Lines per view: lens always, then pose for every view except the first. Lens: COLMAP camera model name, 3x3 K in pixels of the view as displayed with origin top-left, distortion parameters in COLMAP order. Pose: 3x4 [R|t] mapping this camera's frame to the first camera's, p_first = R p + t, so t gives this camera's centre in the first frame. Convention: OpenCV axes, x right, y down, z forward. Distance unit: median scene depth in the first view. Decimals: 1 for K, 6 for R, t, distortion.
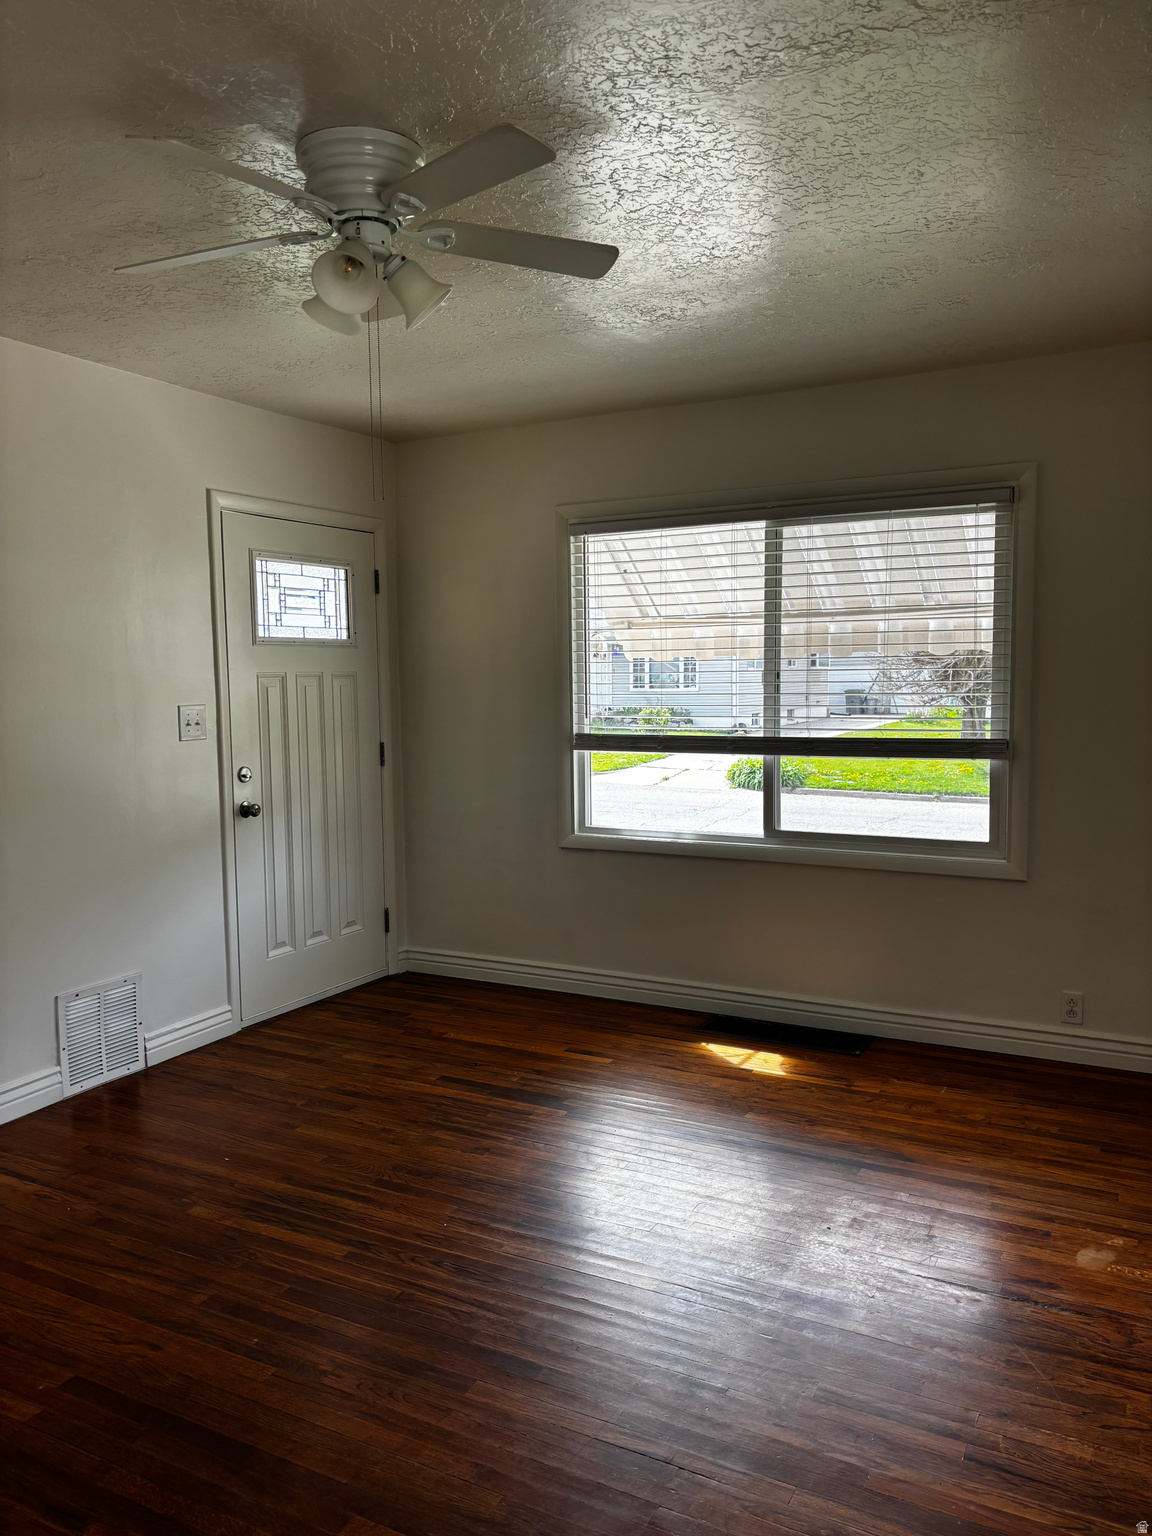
lens RADIAL K [[1174.4, 0, 570.5], [0, 1174.4, 772.4], [0, 0, 1]] dist [0.055793, -0.060151]
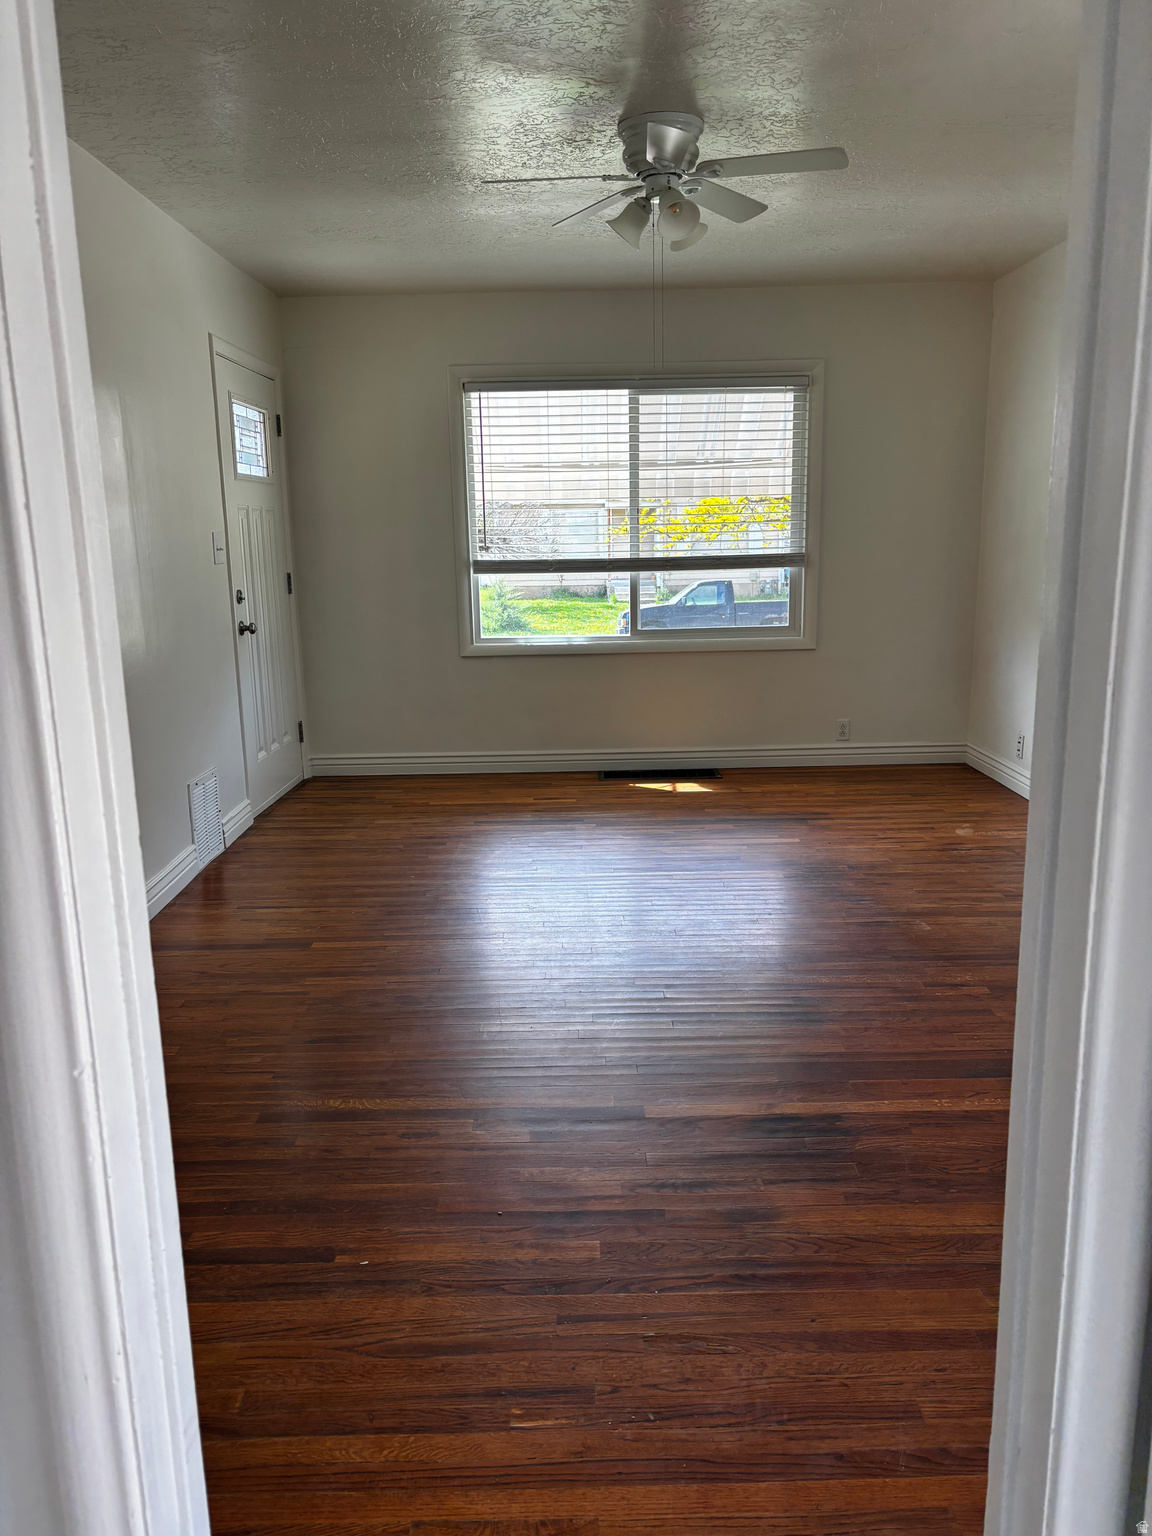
lens RADIAL K [[1174.4, 0, 592.6], [0, 1174.4, 774.0], [0, 0, 1]] dist [0.055793, -0.060151]
pose [[0.875683, -0.101206, 0.472162, -0.531687], [0.049673, 0.991482, 0.120397, 0.050393], [-0.480325, -0.081976, 0.873251, -0.162708]]
